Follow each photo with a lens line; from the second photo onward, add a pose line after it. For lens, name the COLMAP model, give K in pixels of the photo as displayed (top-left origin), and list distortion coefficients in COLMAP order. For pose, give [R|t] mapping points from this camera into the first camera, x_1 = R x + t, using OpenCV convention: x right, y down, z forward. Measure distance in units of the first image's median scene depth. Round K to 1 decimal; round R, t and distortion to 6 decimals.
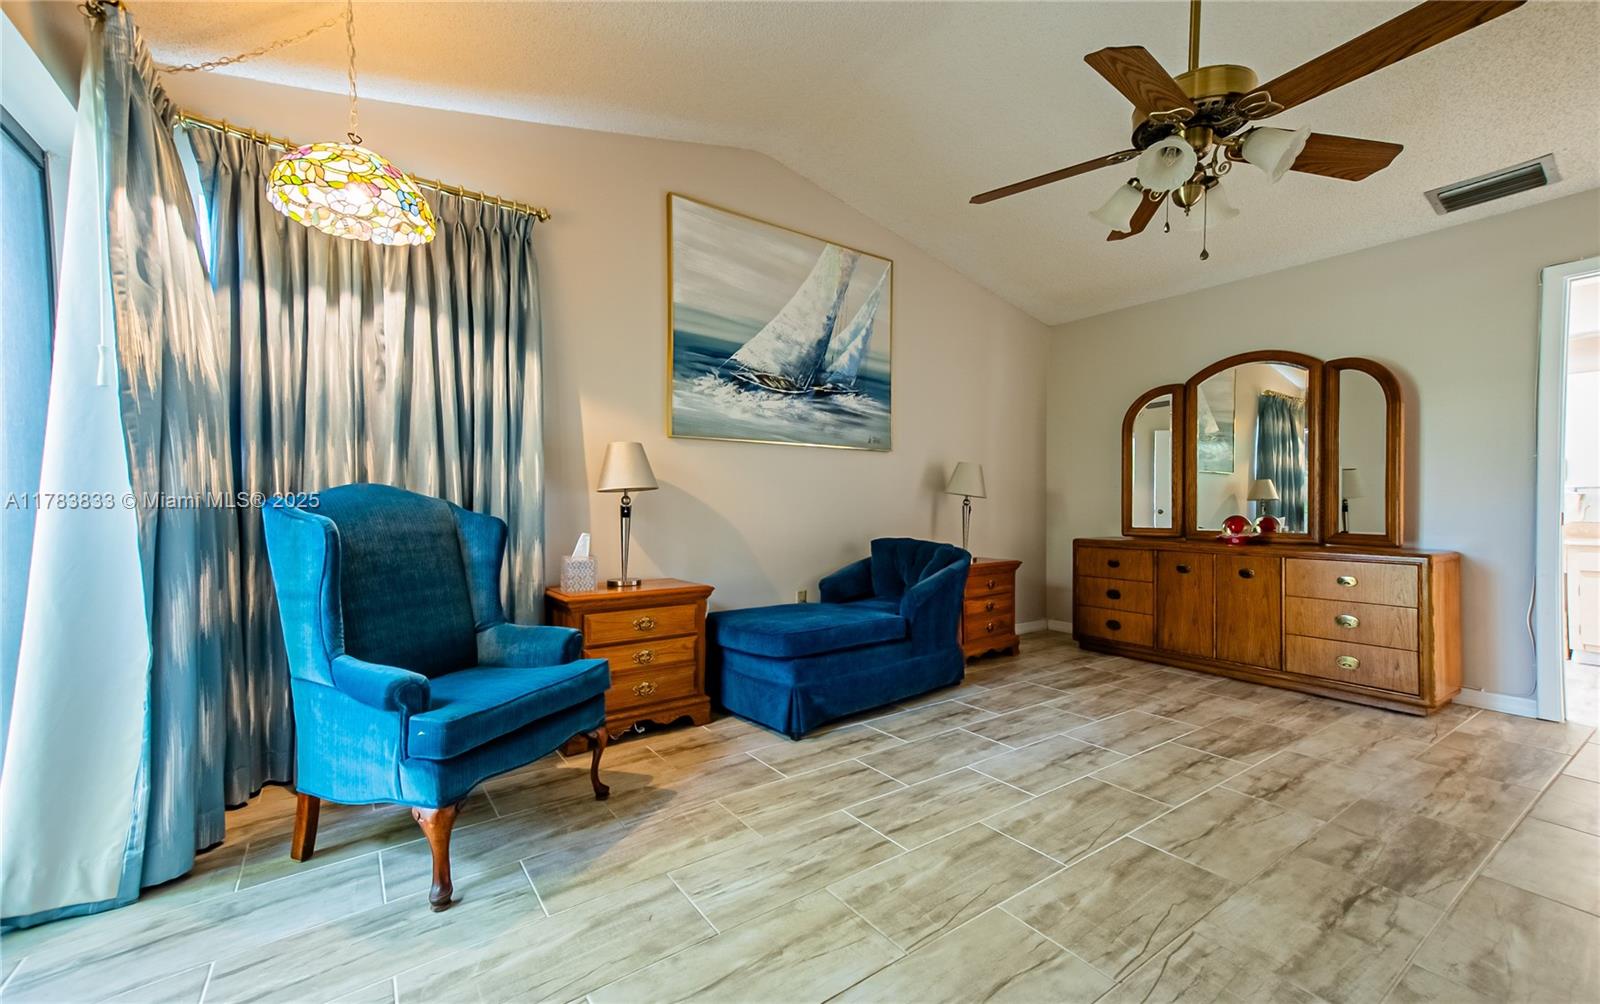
lens RADIAL K [[639.9, 0, 800.0], [0, 639.9, 502.0], [0, 0, 1]] dist [0.014904, 0.019561]
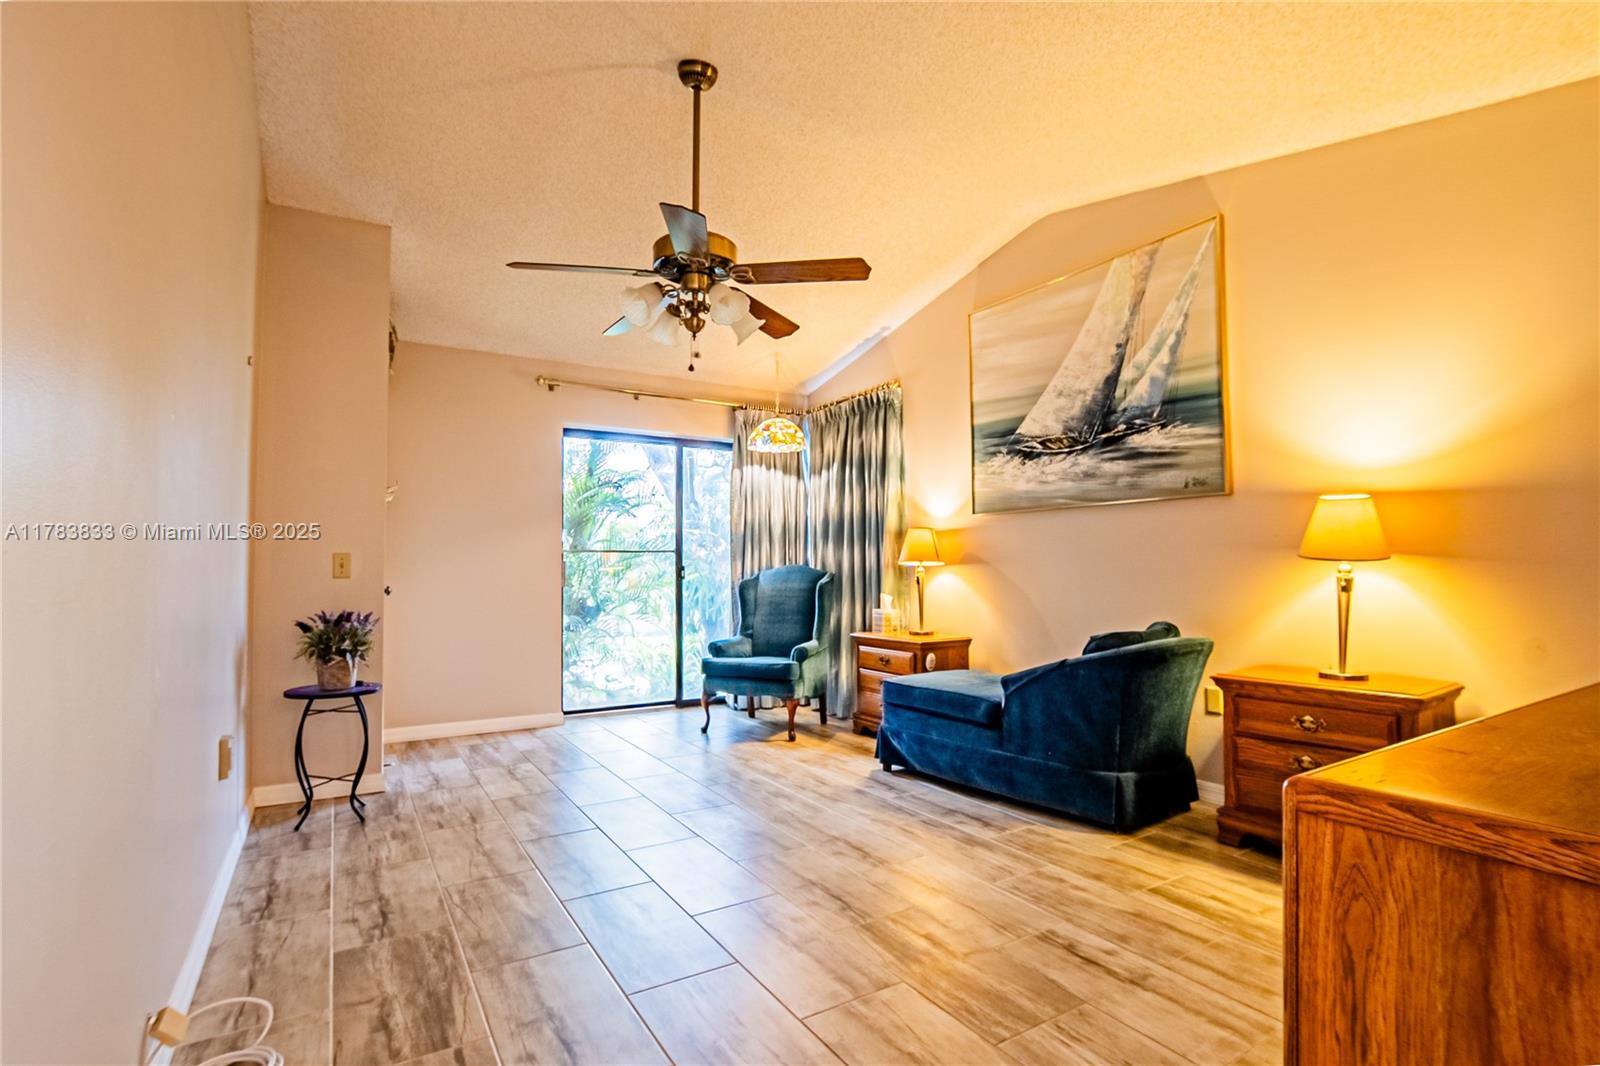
lens RADIAL K [[714.8, 0, 792.7], [0, 714.8, 537.0], [0, 0, 1]] dist [-0.023906, 0.000502]
pose [[-0.043359, -0.051710, -0.997720, 0.988602], [0.002434, 0.998651, -0.051864, 0.002484], [0.999057, -0.004677, -0.043175, 0.646377]]
